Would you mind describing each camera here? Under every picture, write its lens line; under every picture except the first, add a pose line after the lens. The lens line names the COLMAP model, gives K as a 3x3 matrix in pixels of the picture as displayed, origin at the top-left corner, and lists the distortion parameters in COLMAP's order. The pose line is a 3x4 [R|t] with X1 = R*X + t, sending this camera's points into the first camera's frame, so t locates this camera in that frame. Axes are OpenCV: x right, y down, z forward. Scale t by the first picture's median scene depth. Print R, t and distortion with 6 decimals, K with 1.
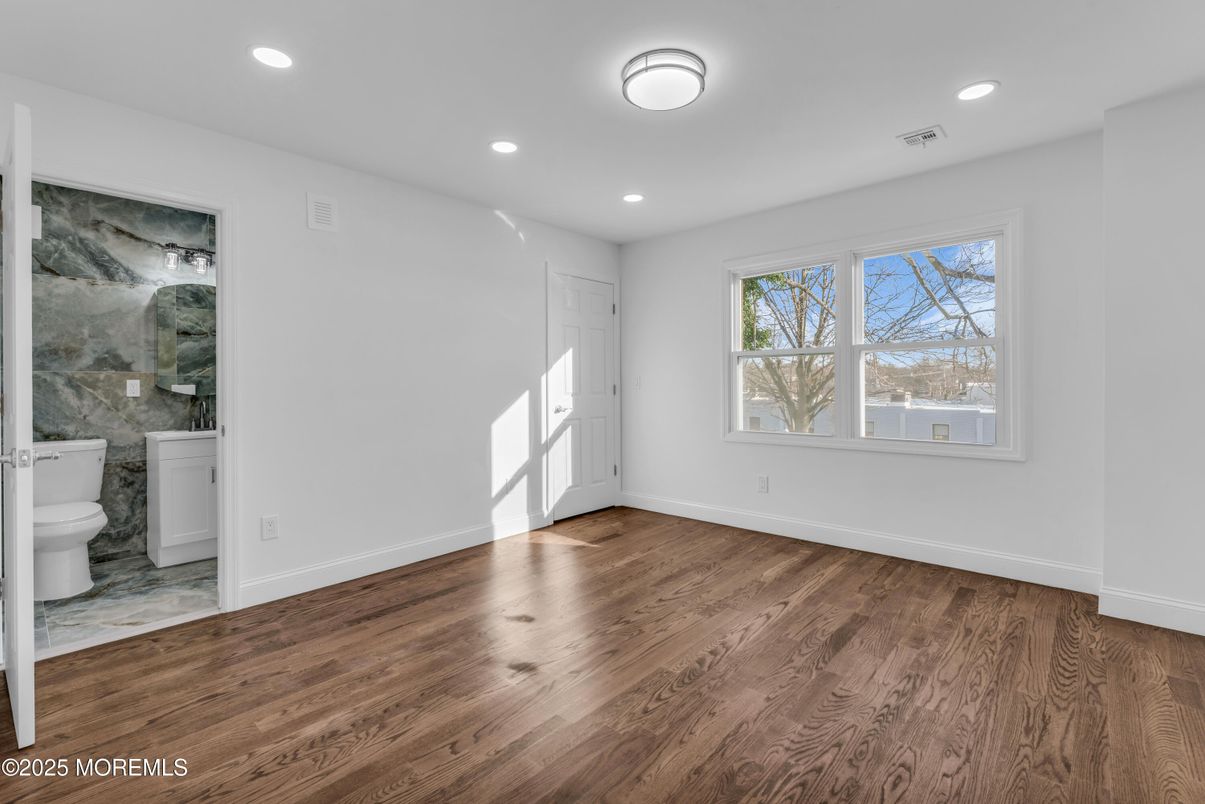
lens RADIAL K [[535.2, 0, 602.7], [0, 535.2, 389.3], [0, 0, 1]] dist [-0.002604, 0.000259]
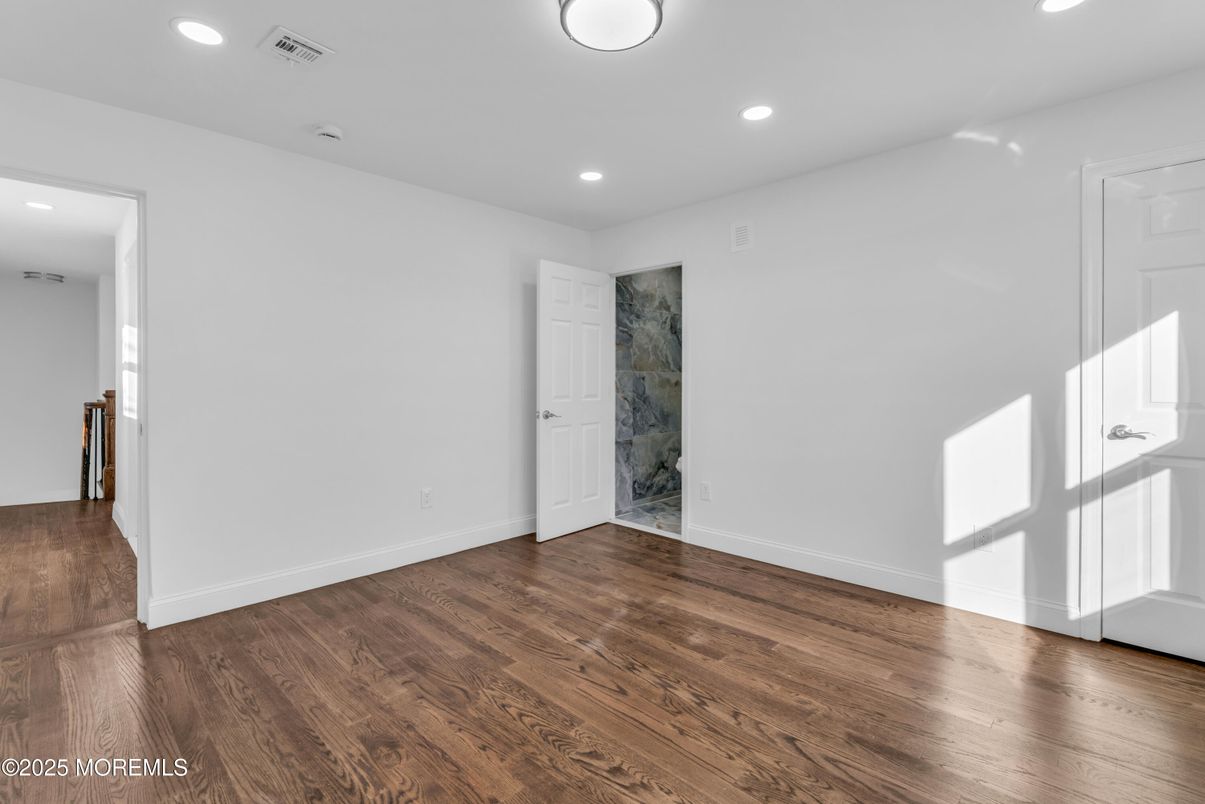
lens RADIAL K [[535.2, 0, 595.6], [0, 535.2, 384.2], [0, 0, 1]] dist [-0.002604, 0.000259]
pose [[-0.019059, 0.013532, -0.999727, 0.692029], [-0.008490, 0.999870, 0.013696, -0.020151], [0.999782, 0.008749, -0.018942, 0.749927]]
